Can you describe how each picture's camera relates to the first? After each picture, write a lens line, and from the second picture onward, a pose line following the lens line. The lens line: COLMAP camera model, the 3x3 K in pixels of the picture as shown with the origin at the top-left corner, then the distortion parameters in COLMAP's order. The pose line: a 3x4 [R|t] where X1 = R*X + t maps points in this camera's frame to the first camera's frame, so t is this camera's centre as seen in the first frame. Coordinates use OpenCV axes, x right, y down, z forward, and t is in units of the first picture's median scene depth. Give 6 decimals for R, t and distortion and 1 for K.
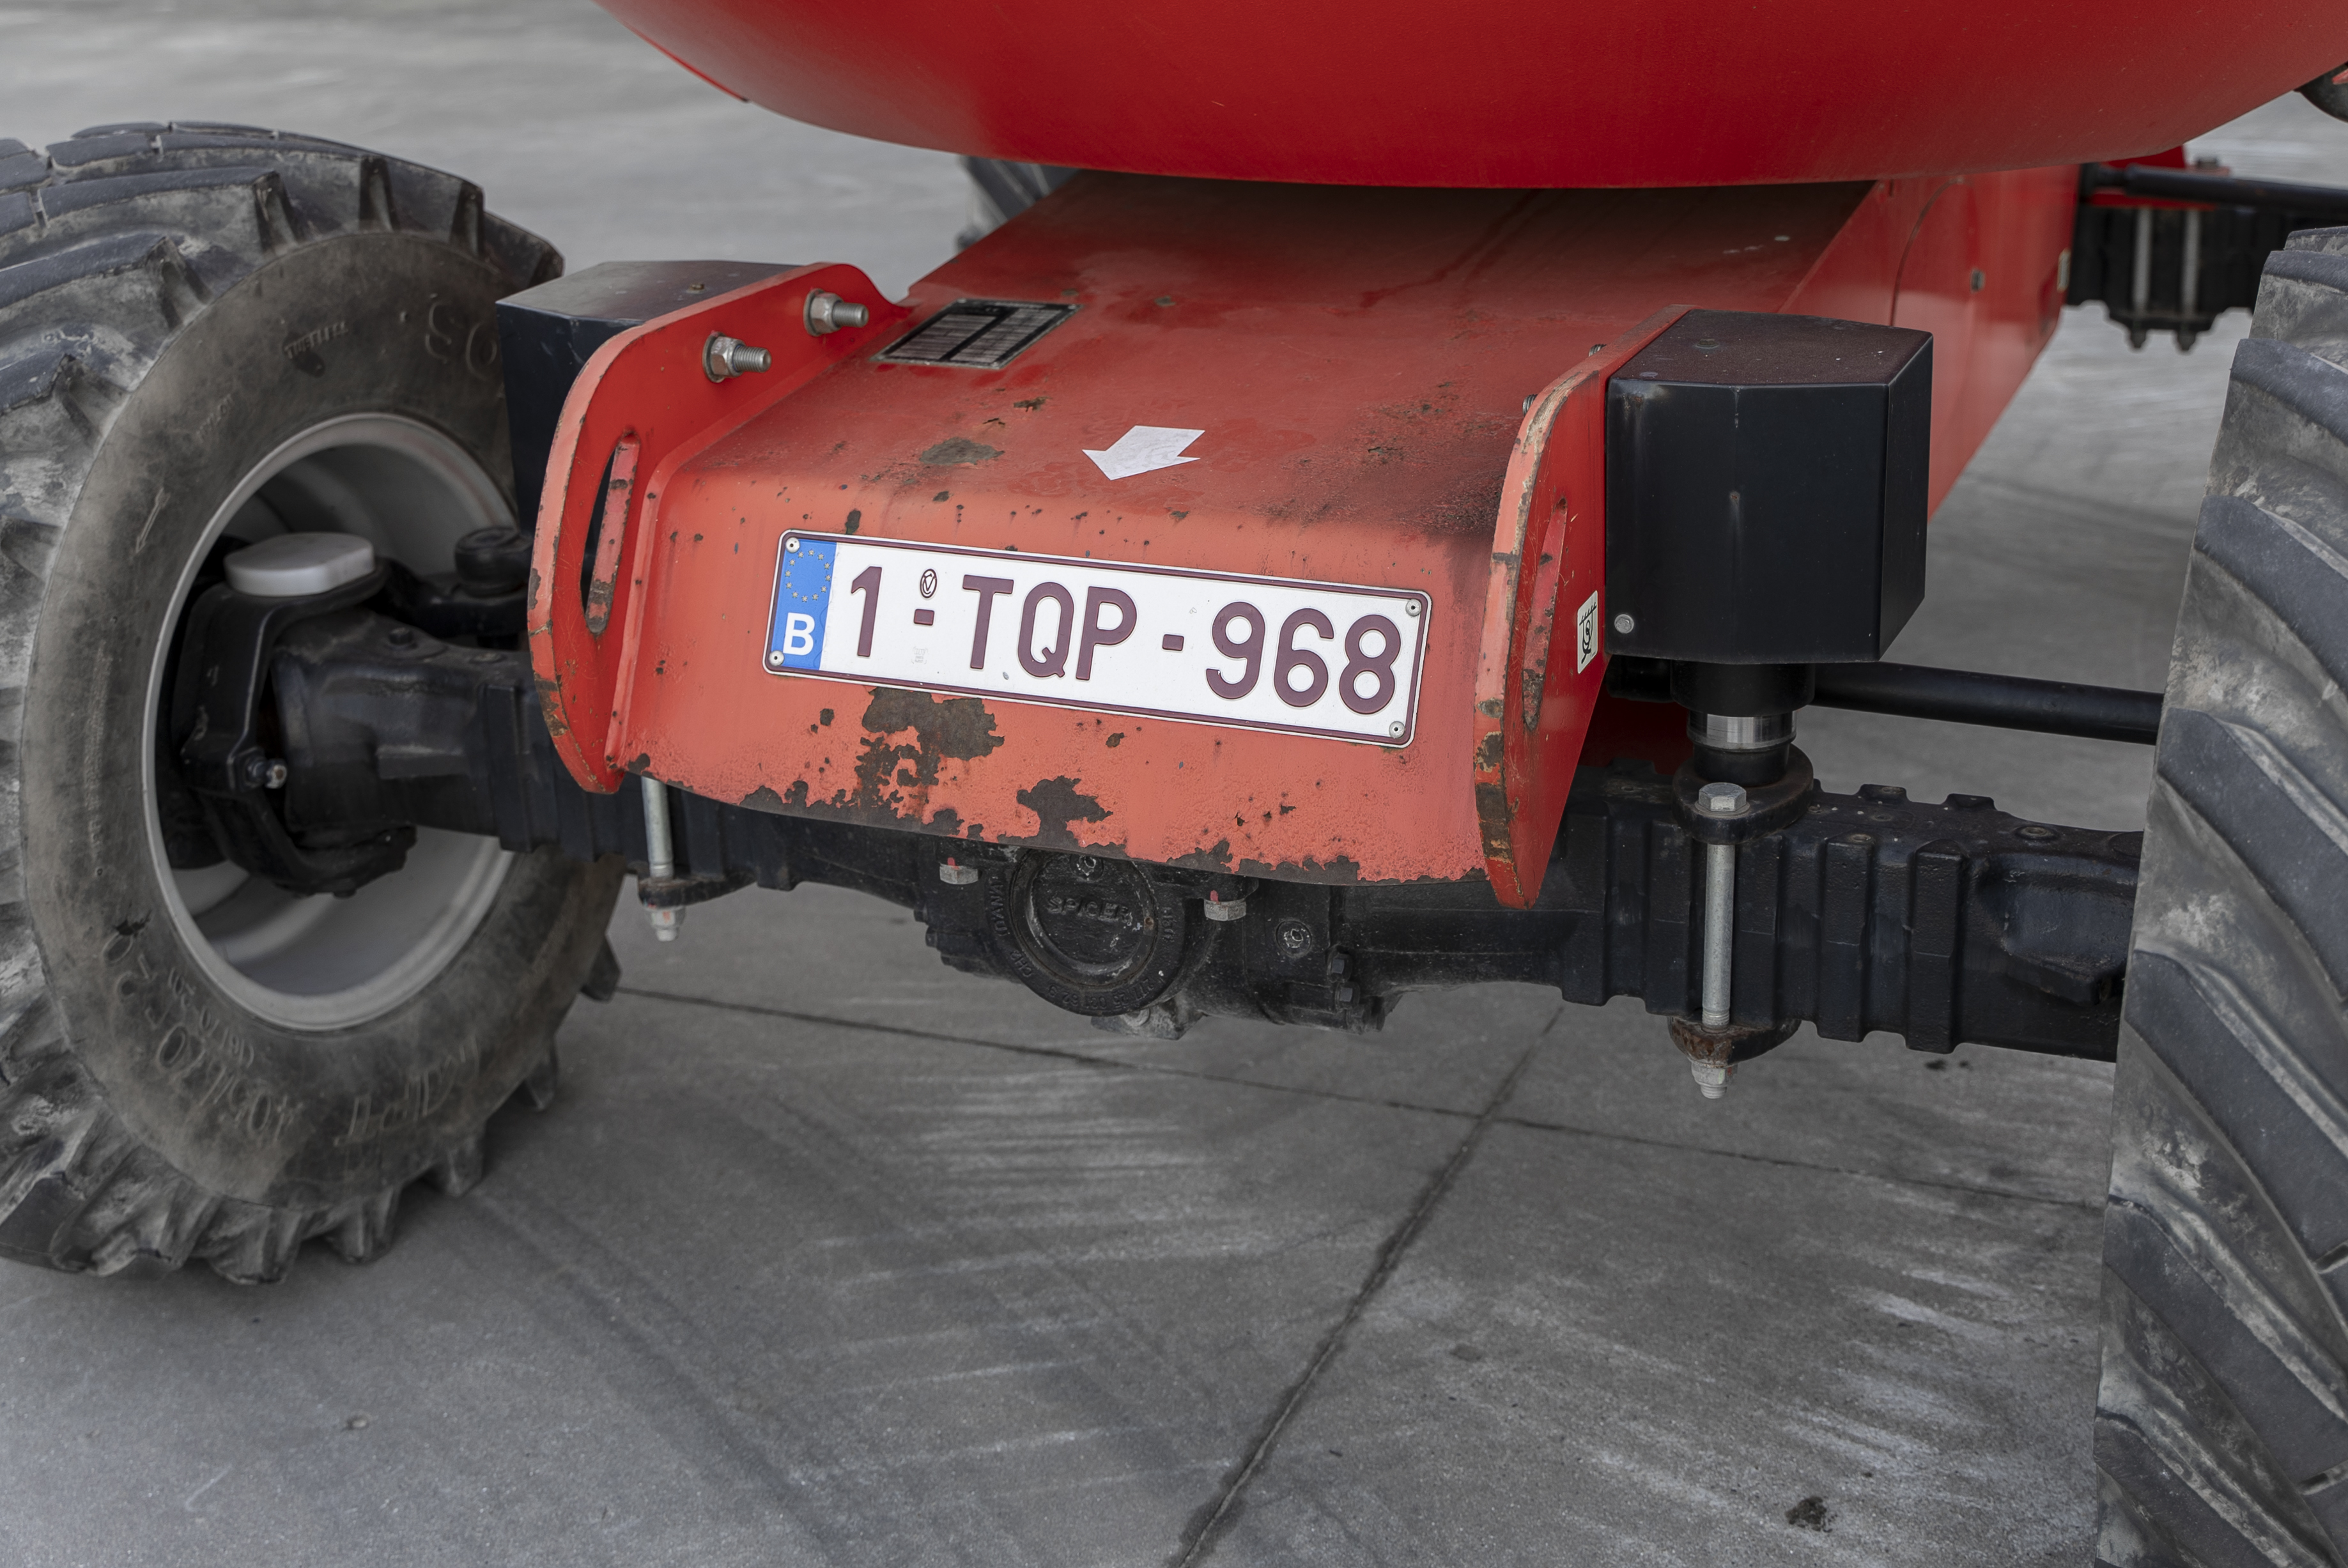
lens RADIAL K [[3178.9, 0, 1174.0], [0, 3178.9, 784.0], [0, 0, 1]] dist [-0.012514, 0.030501]
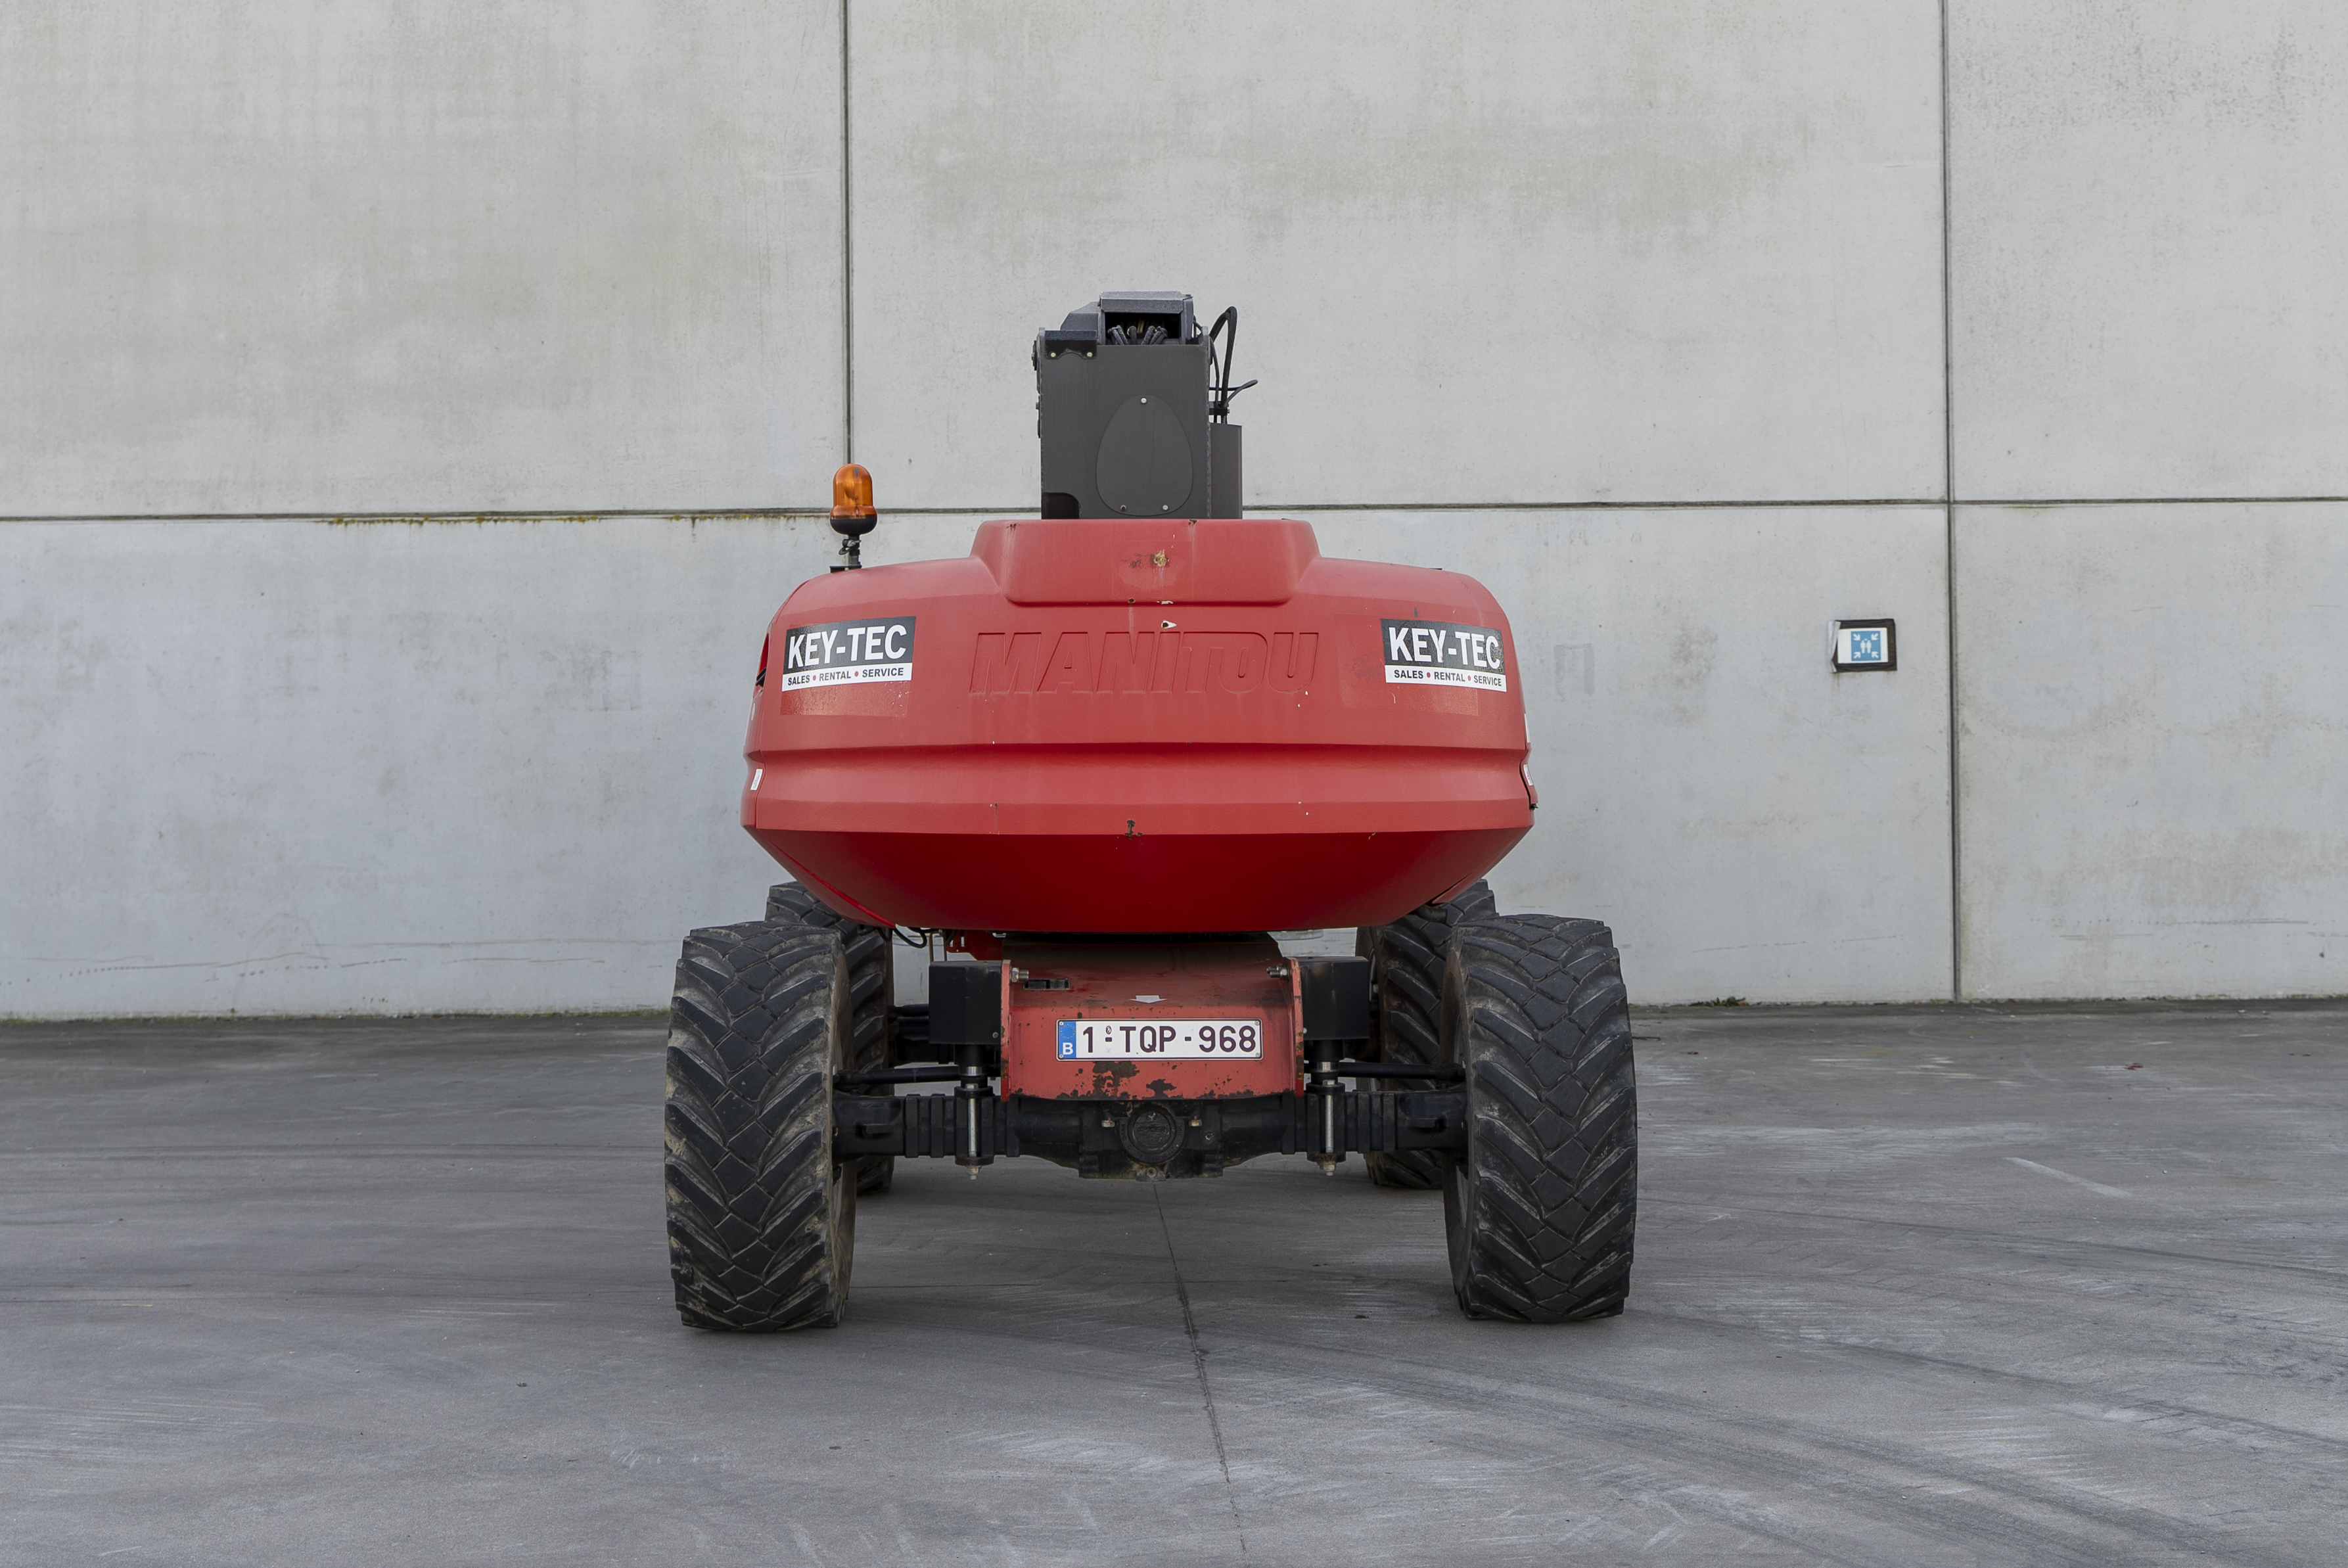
lens RADIAL K [[3226.0, 0, 1227.5], [0, 3226.0, 780.4], [0, 0, 1]] dist [0.009922, -0.040768]
pose [[0.906002, 0.013233, 0.423067, -1.462755], [0.124693, 0.946811, -0.296648, 0.743292], [-0.404490, 0.321517, 0.856163, -2.152979]]
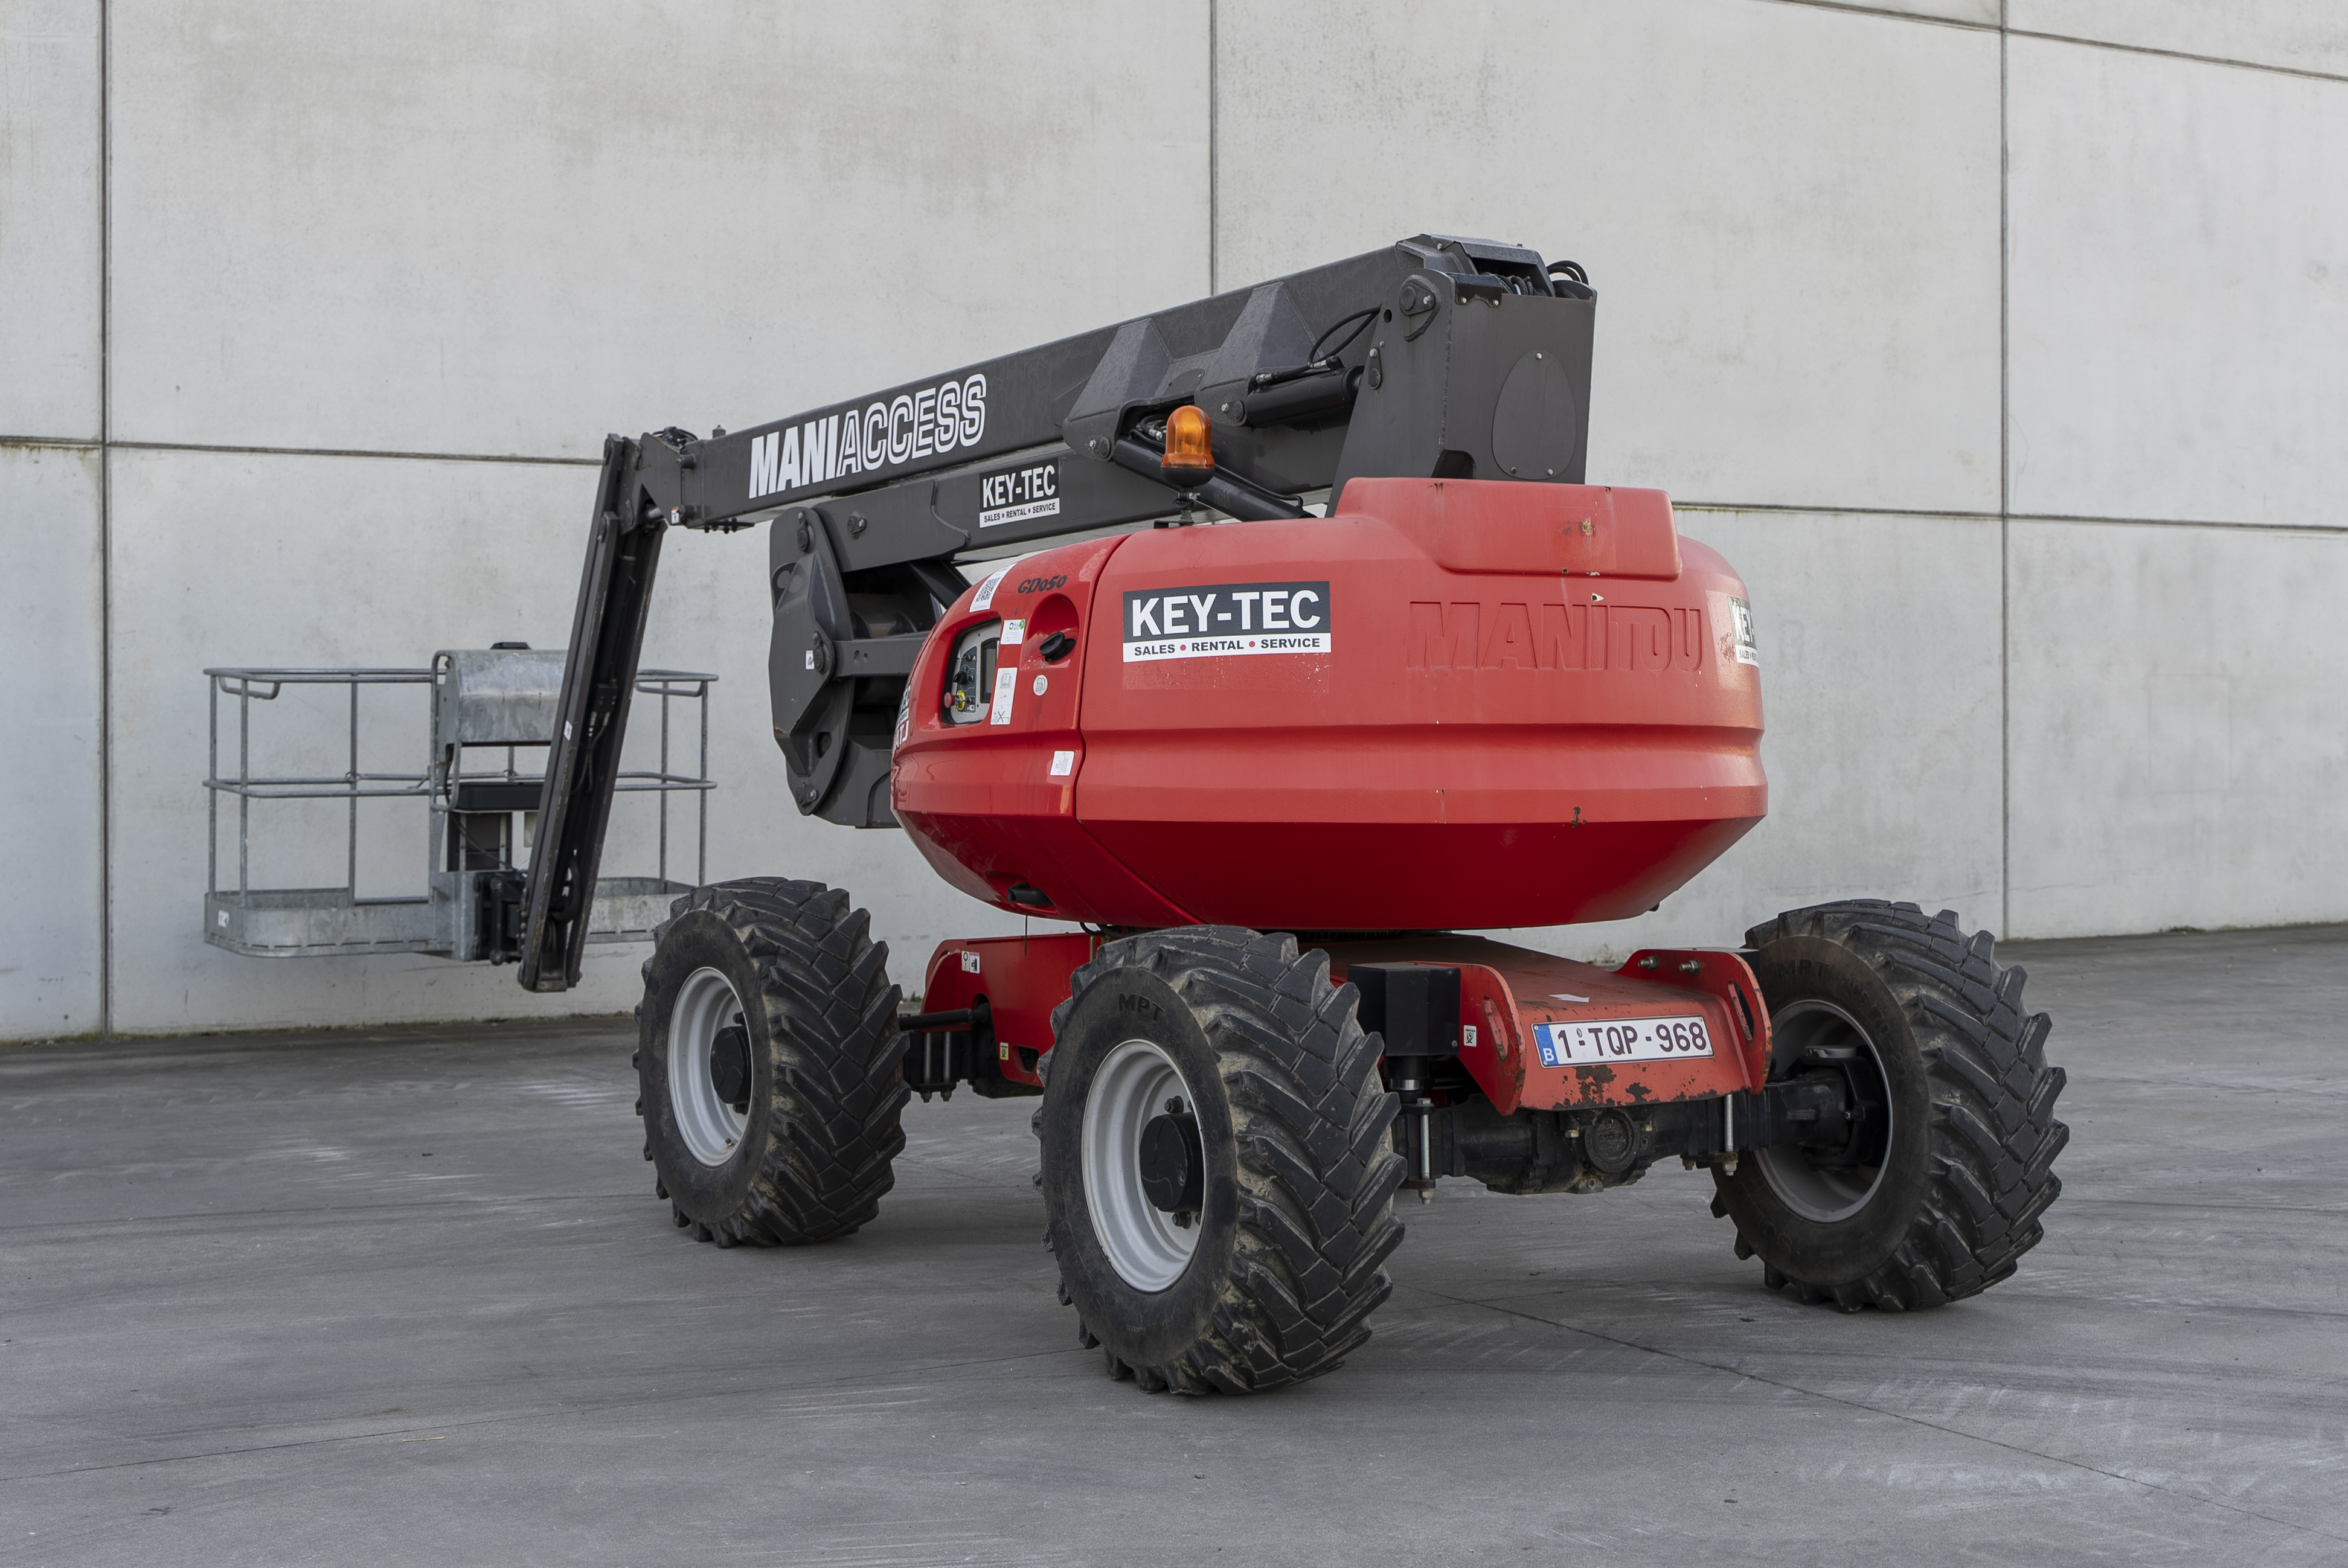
lens RADIAL K [[3305.0, 0, 1174.0], [0, 3305.0, 784.0], [0, 0, 1]] dist [-0.007649, 0.012007]
pose [[0.580474, 0.007578, 0.814244, -3.064927], [0.255062, 0.947942, -0.190655, 0.232266], [-0.773301, 0.318353, 0.548322, -0.588558]]
